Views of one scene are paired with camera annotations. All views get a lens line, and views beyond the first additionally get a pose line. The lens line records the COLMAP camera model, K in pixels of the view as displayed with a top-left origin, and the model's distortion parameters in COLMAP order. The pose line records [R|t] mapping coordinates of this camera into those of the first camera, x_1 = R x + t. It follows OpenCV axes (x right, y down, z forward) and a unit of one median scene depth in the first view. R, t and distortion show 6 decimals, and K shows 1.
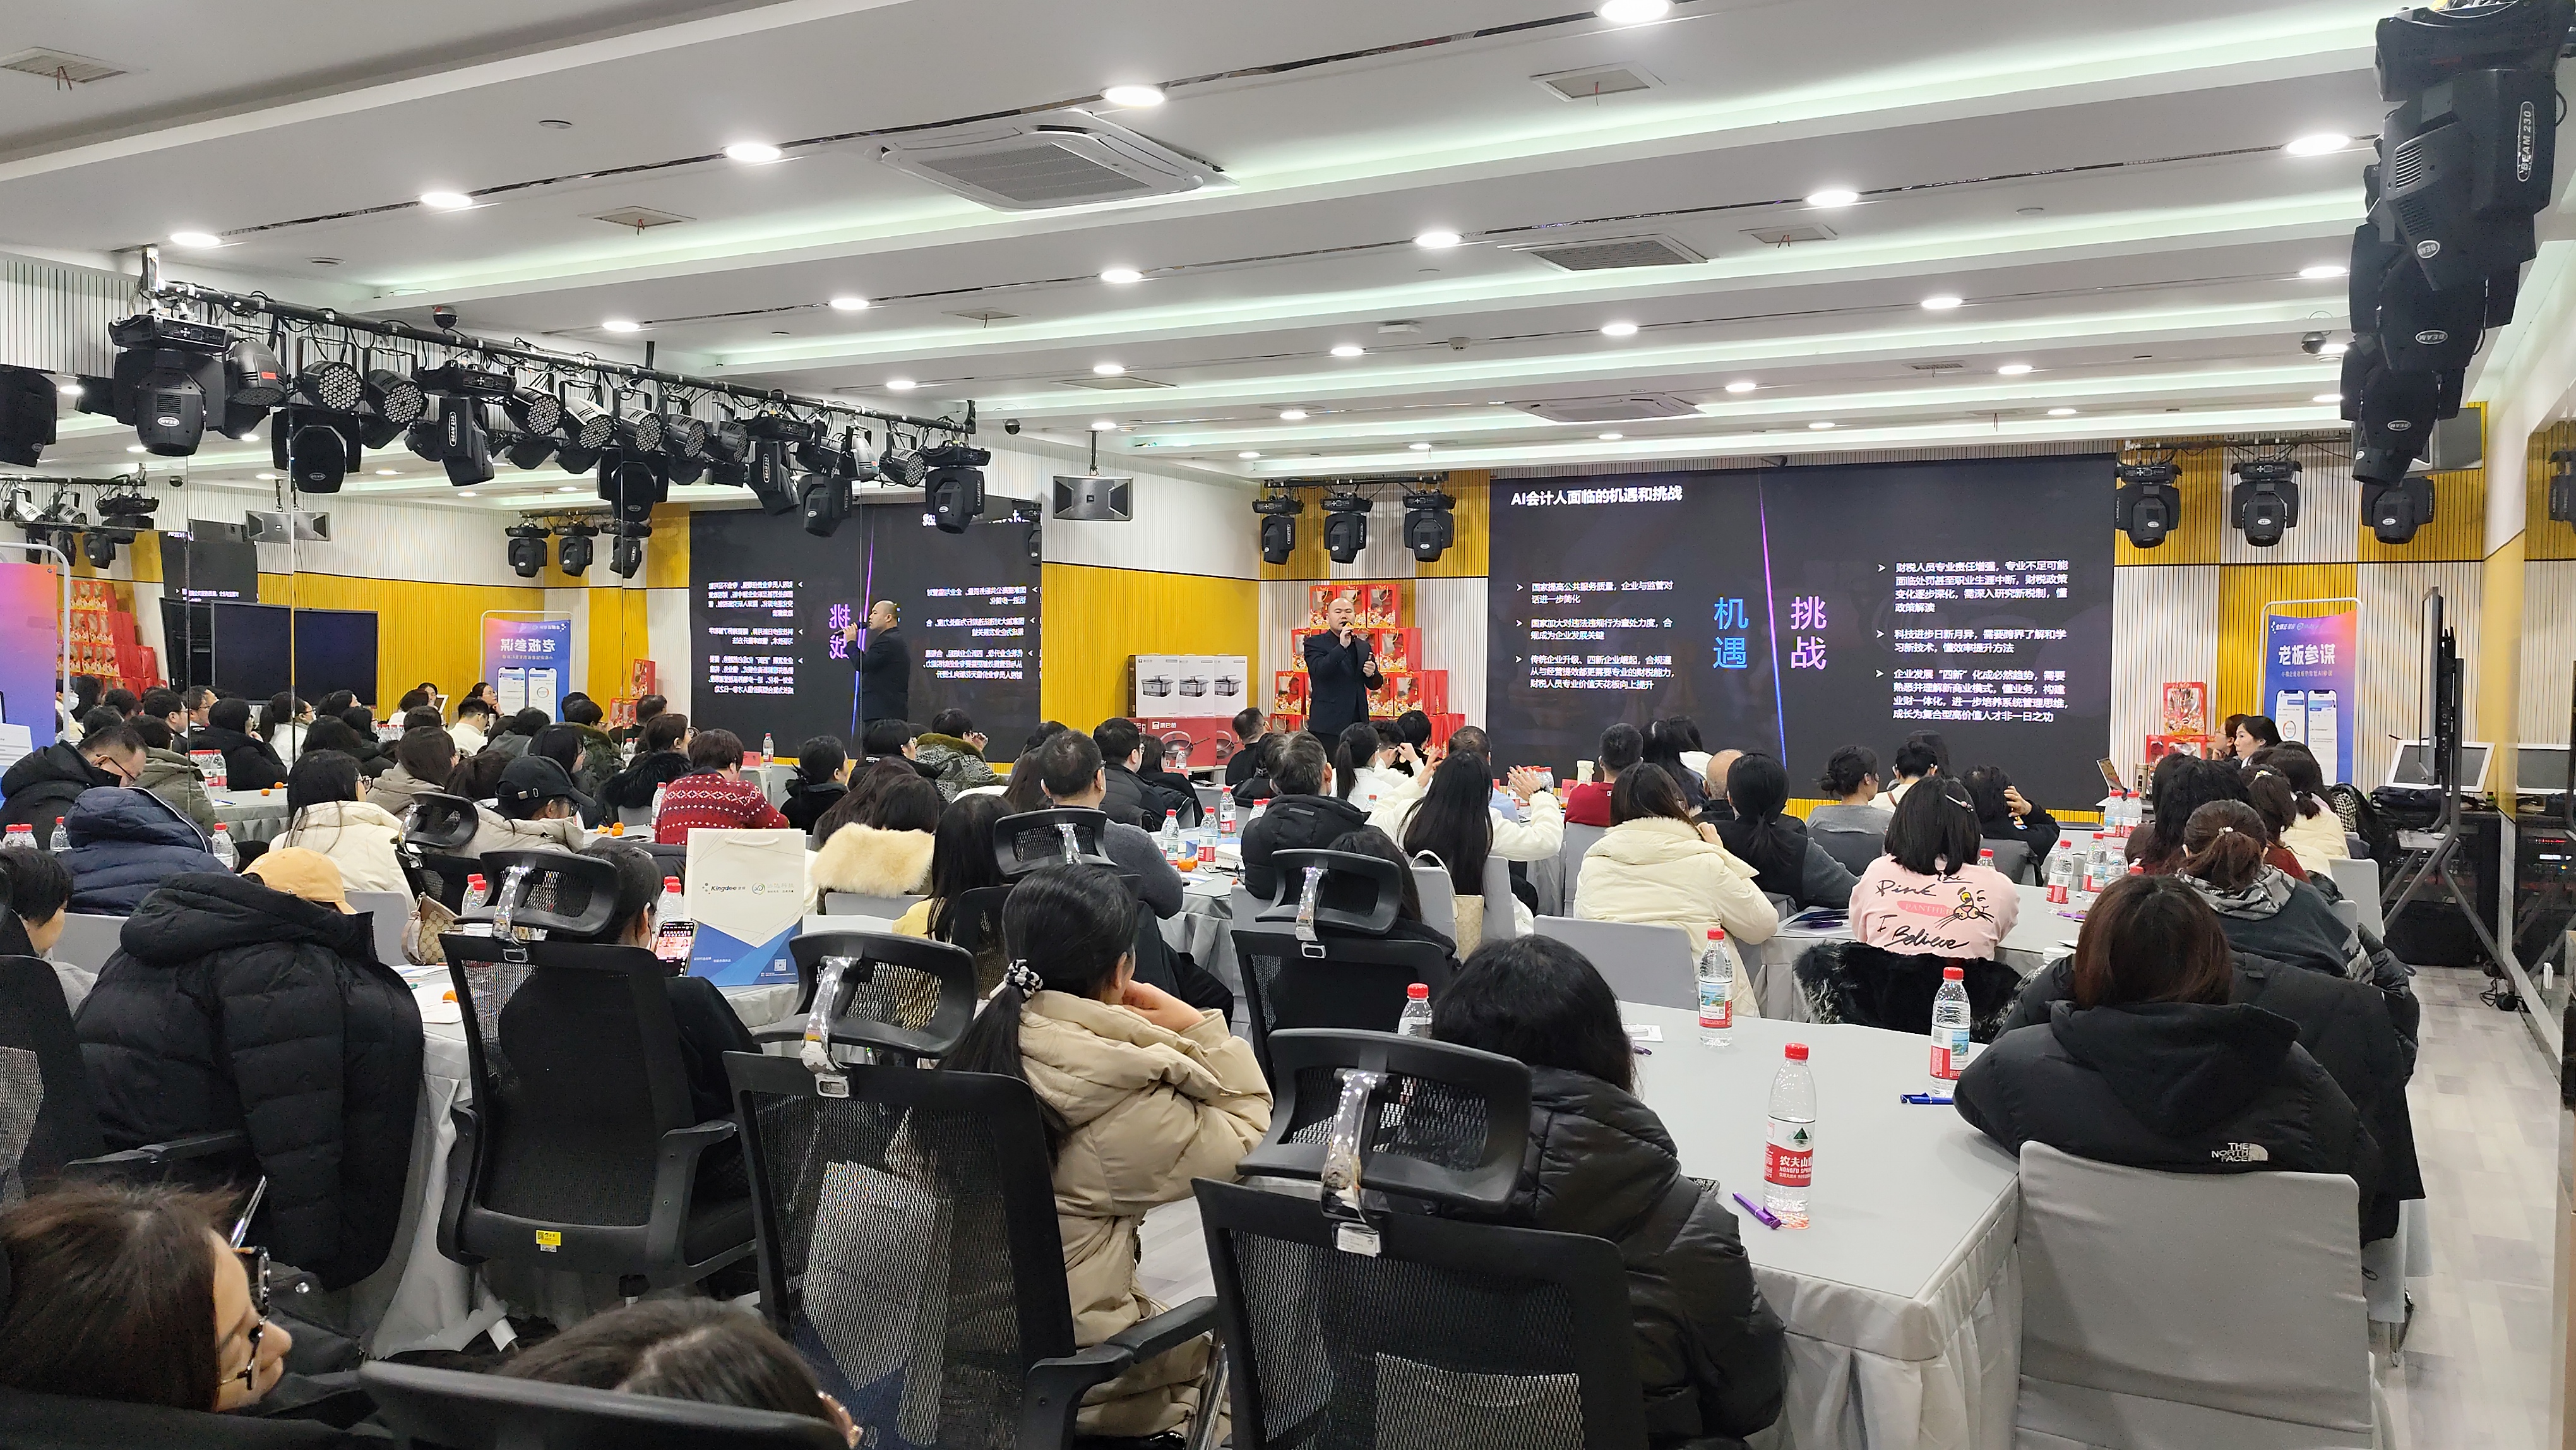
lens RADIAL K [[1885.7, 0, 1268.1], [0, 1885.7, 740.9], [0, 0, 1]] dist [0.038098, -0.013482]
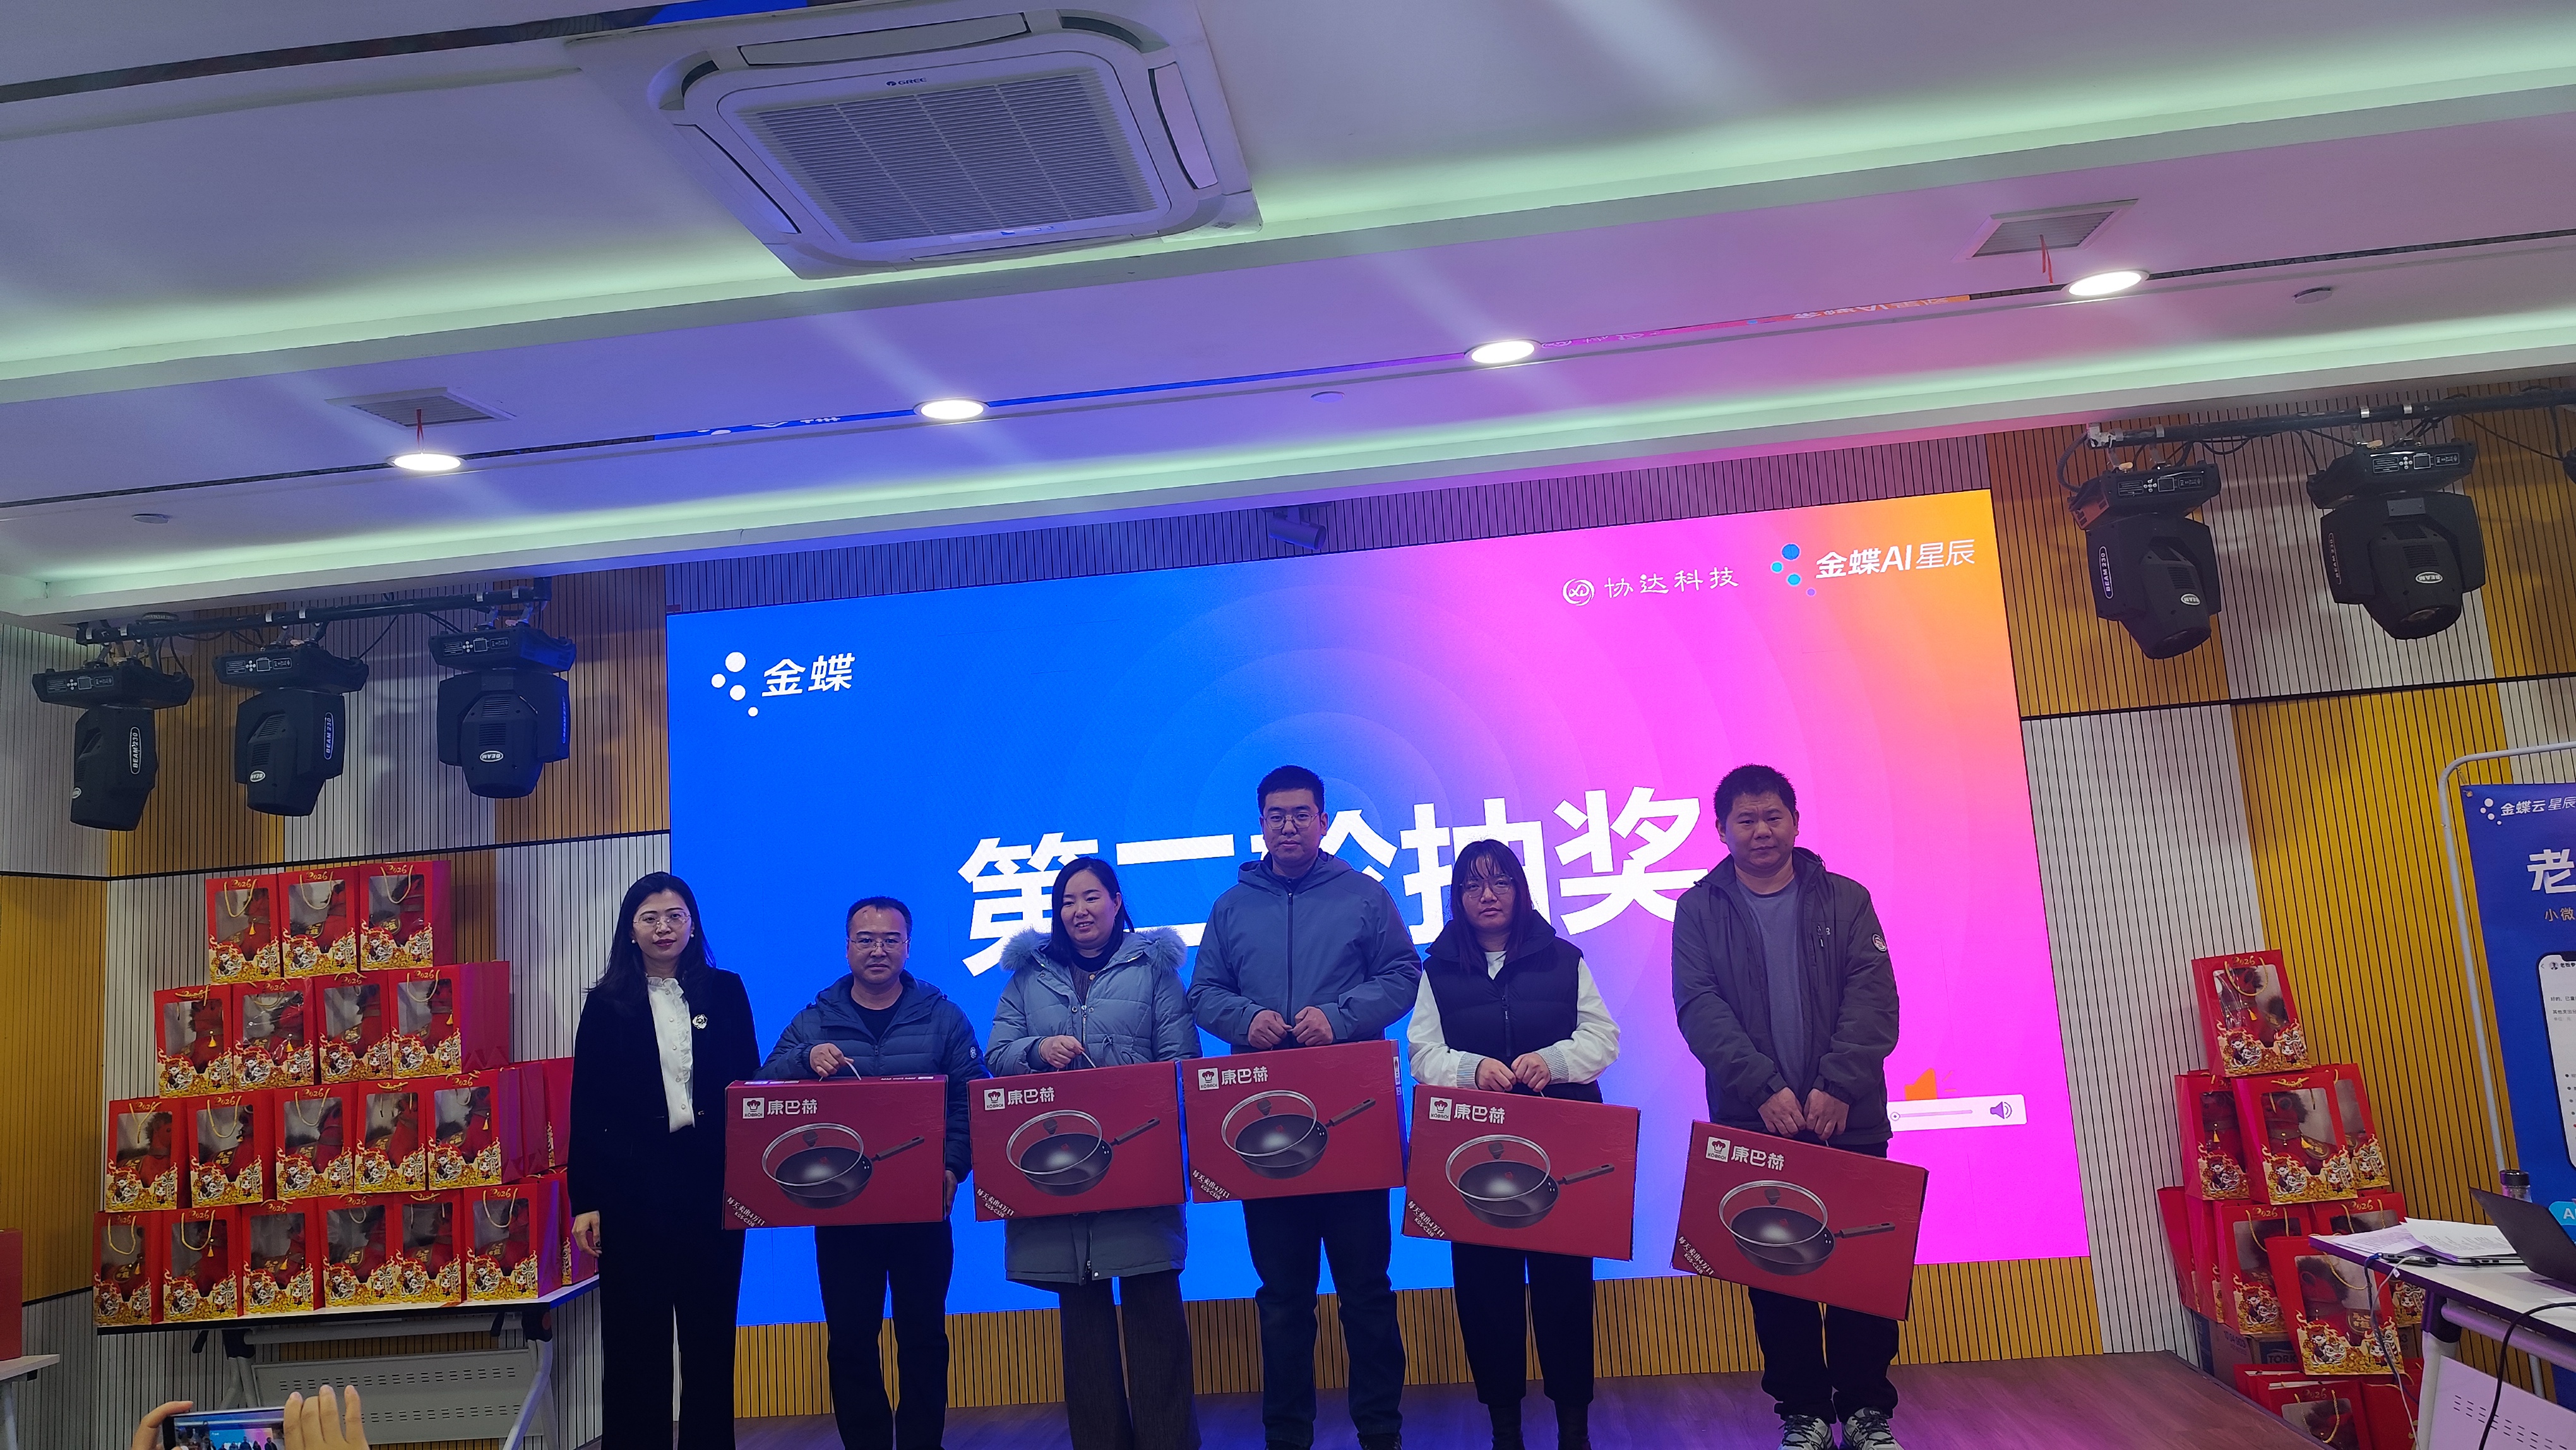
lens RADIAL K [[1756.9, 0, 1293.3], [0, 1756.9, 715.1], [0, 0, 1]] dist [0.041517, -0.046094]
pose [[0.918848, -0.020615, 0.394072, 0.103064], [0.095886, 0.980368, -0.172290, -0.033850], [-0.382784, 0.196095, 0.902786, 0.662493]]
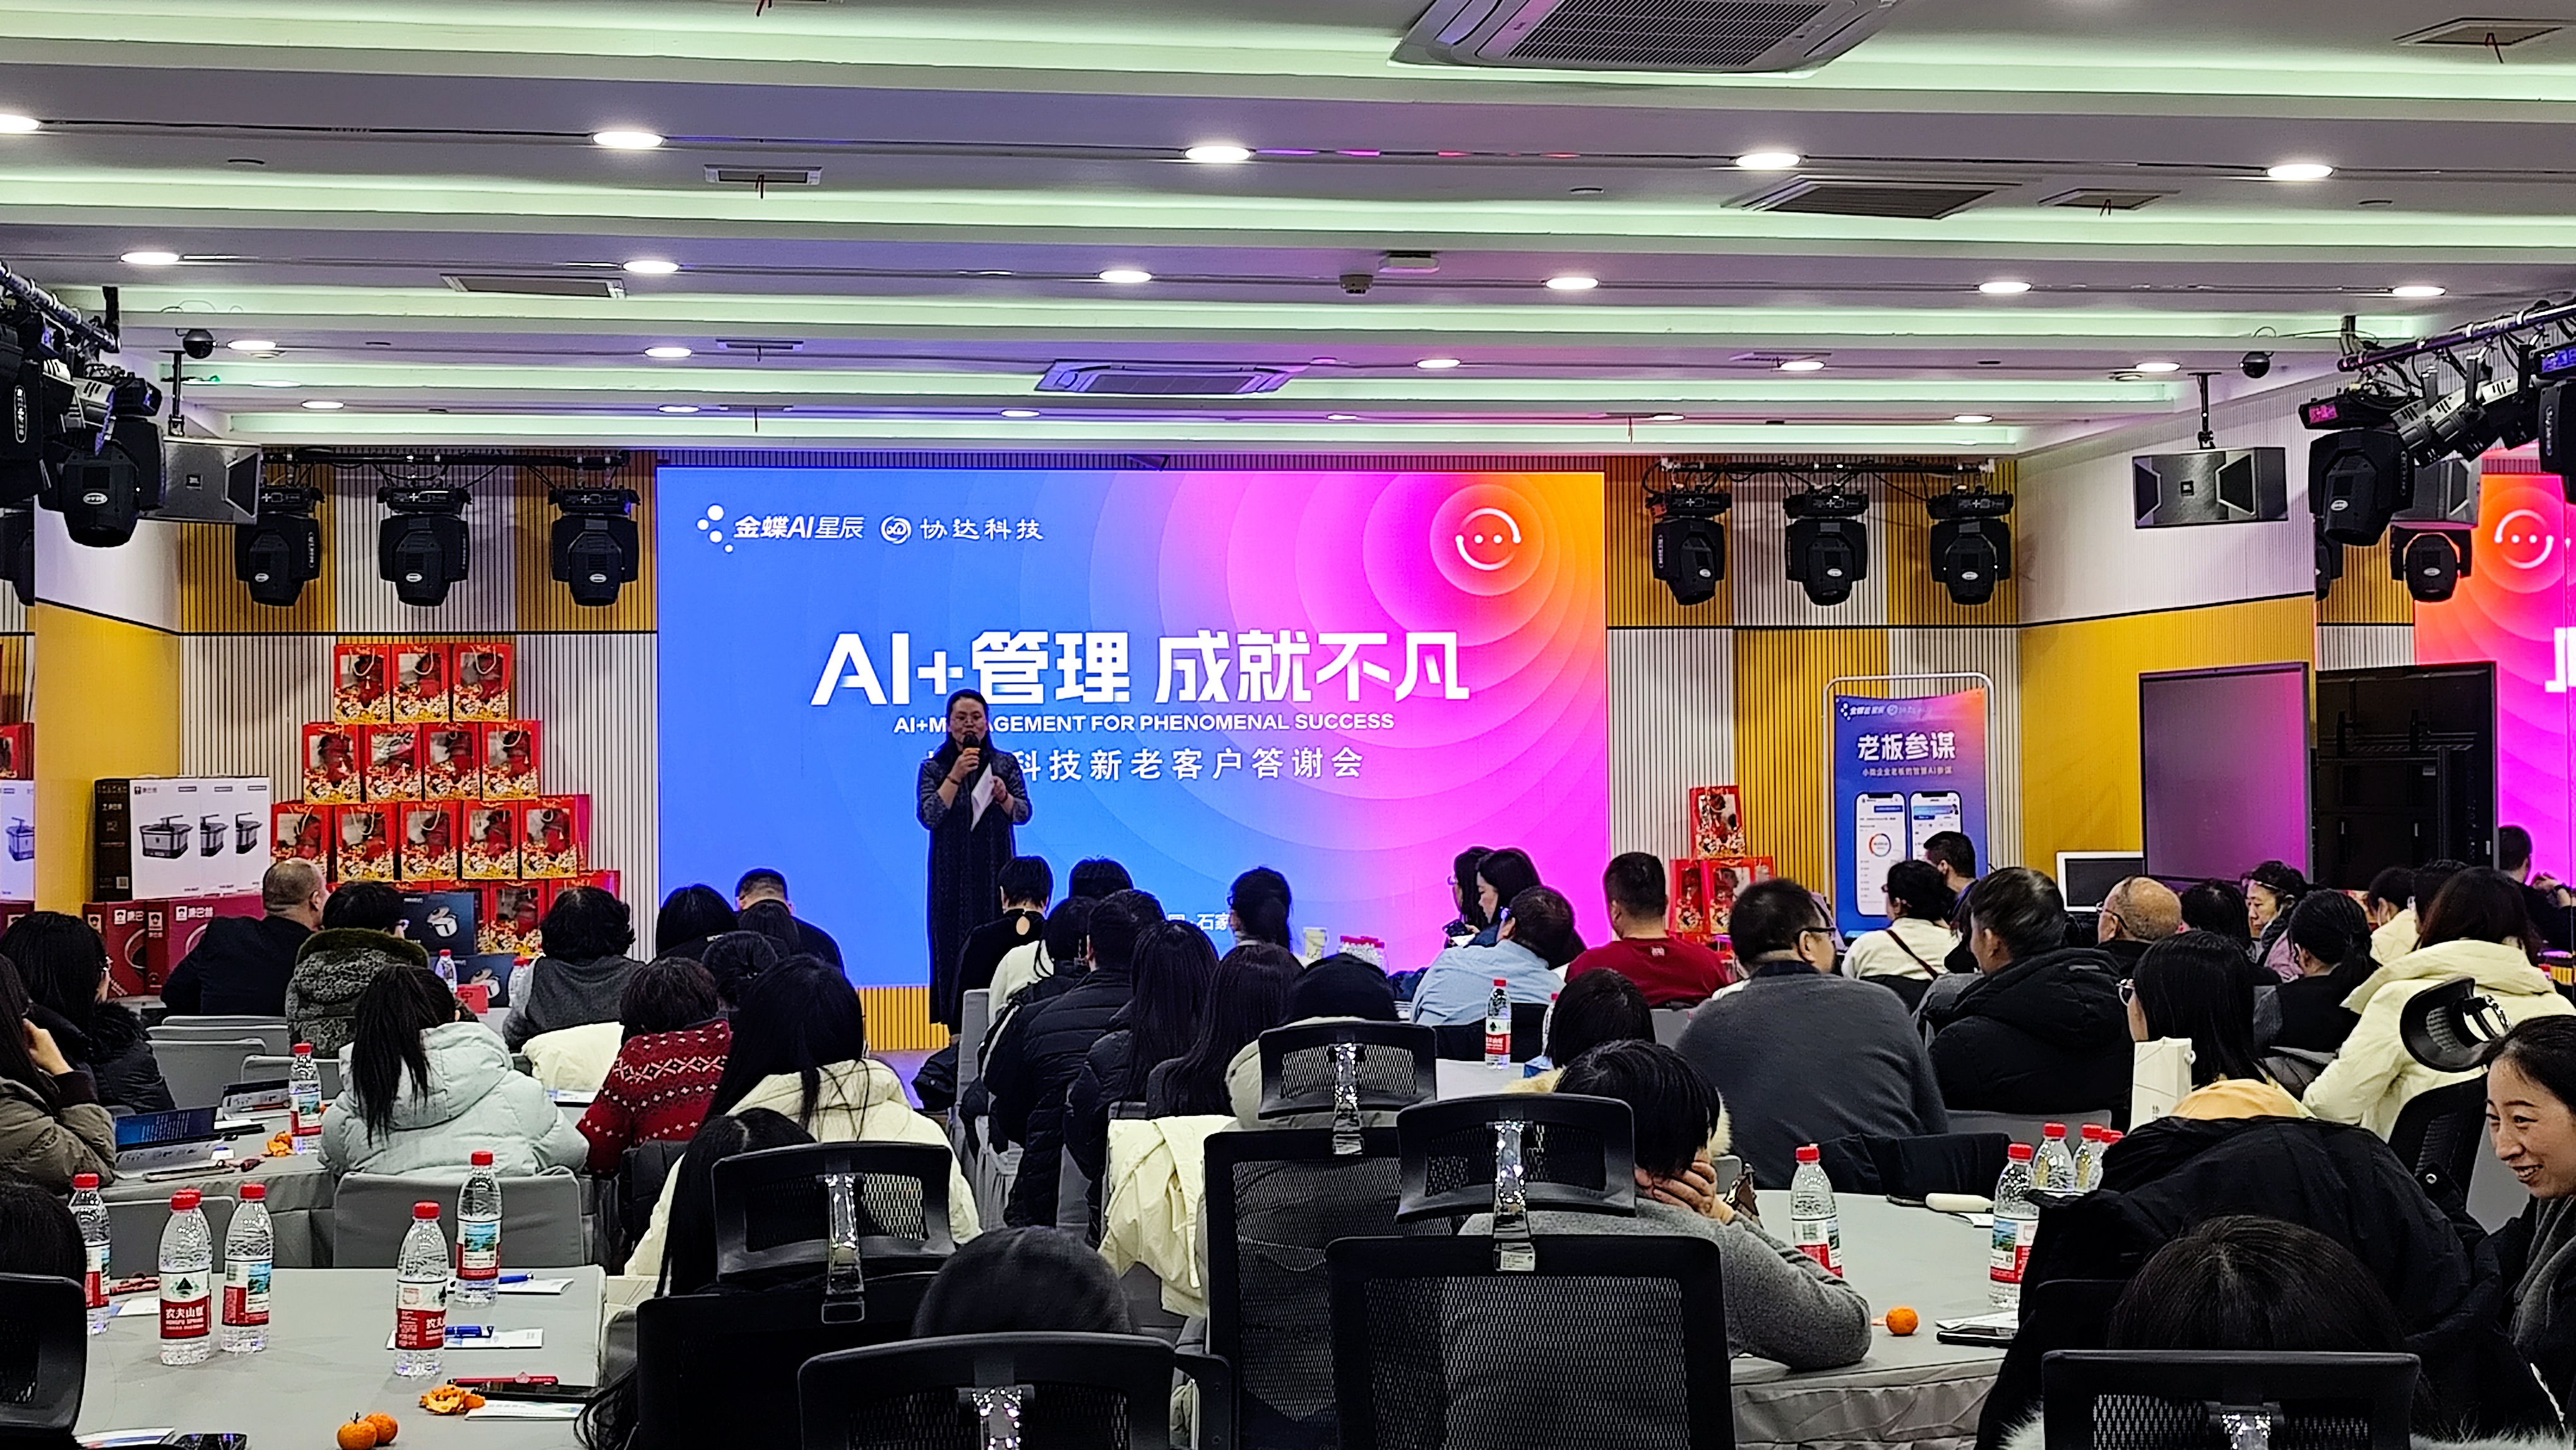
lens RADIAL K [[3294.9, 0, 1291.0], [0, 3294.9, 725.7], [0, 0, 1]] dist [0.060197, 0.000000]
pose [[0.782945, -0.010697, 0.621999, -0.421739], [0.044731, 0.998232, -0.039138, -0.011111], [-0.620481, 0.058466, 0.782039, 0.097467]]
